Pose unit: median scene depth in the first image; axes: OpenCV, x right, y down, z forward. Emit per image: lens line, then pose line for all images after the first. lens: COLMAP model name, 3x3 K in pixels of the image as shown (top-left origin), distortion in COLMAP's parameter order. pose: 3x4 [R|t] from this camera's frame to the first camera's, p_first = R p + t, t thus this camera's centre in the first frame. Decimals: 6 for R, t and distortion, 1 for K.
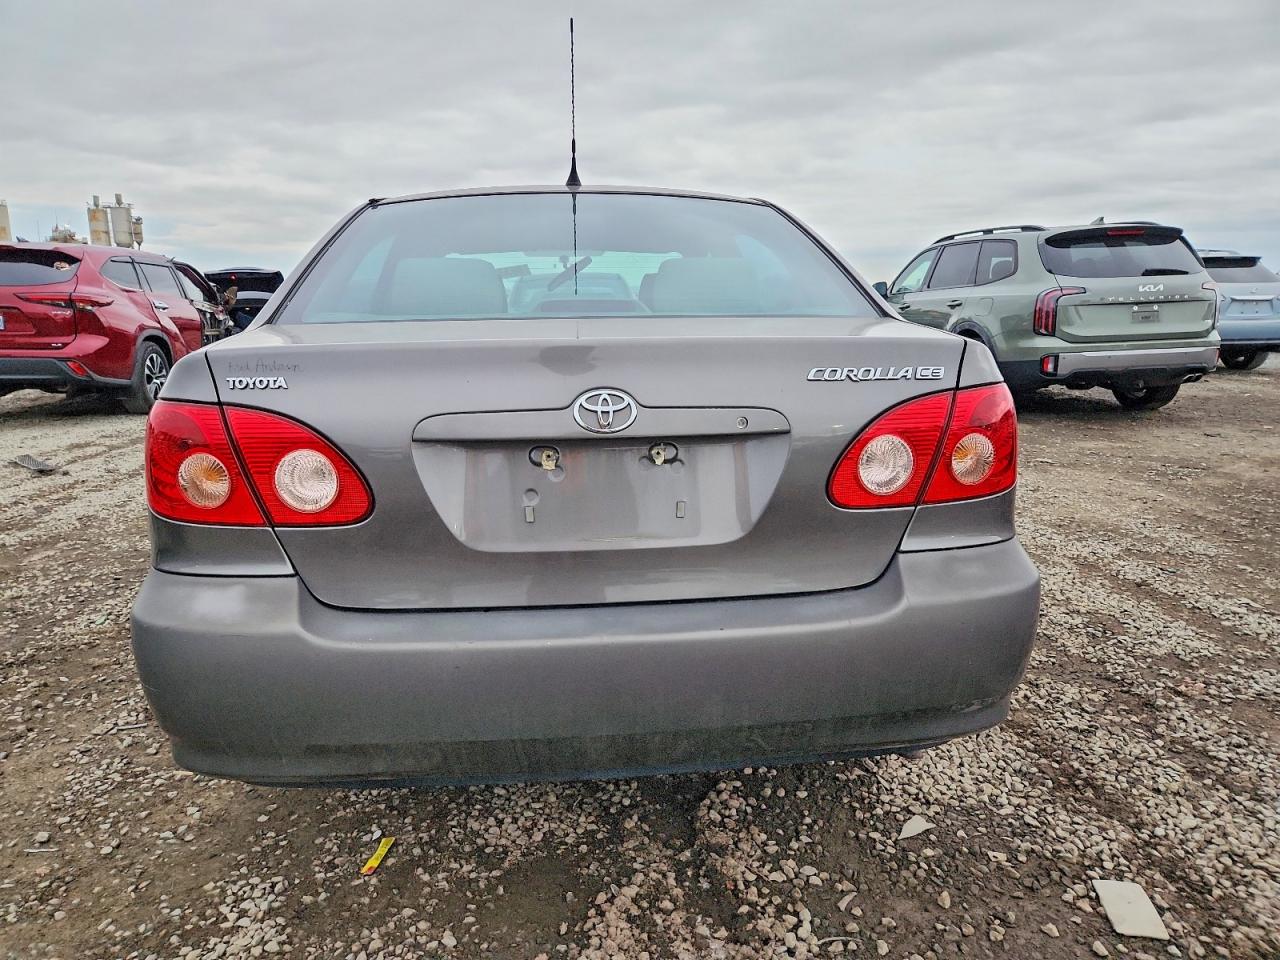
lens RADIAL K [[900.6, 0, 633.0], [0, 900.6, 482.9], [0, 0, 1]] dist [0.025270, -0.016307]
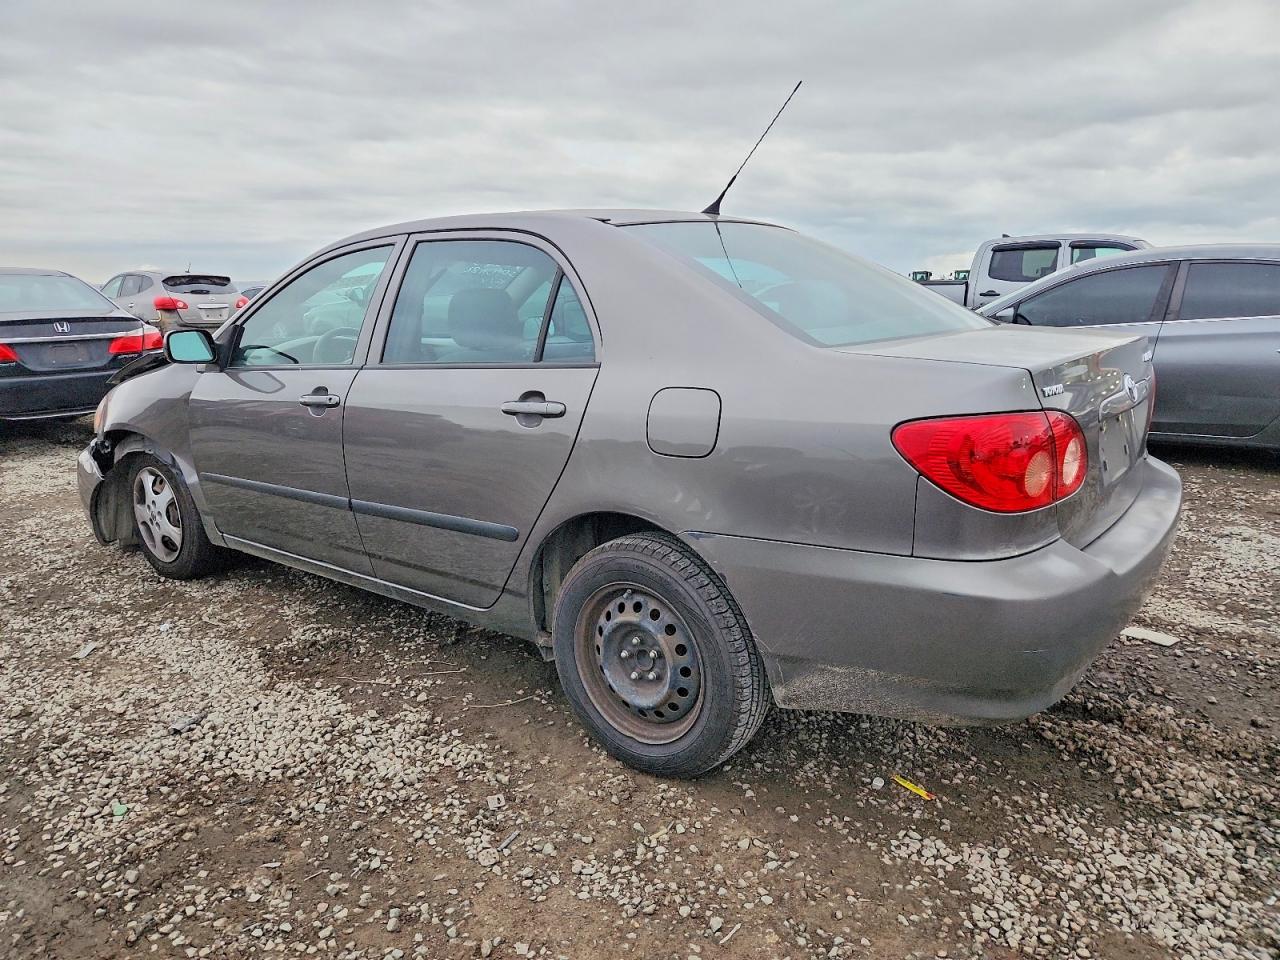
lens RADIAL K [[900.6, 0, 632.5], [0, 900.6, 477.3], [0, 0, 1]] dist [0.025270, -0.016307]
pose [[0.669629, -0.147756, 0.727849, -1.031917], [0.150383, 0.986685, 0.061947, -0.092515], [-0.727311, 0.067975, 0.682933, 0.331673]]
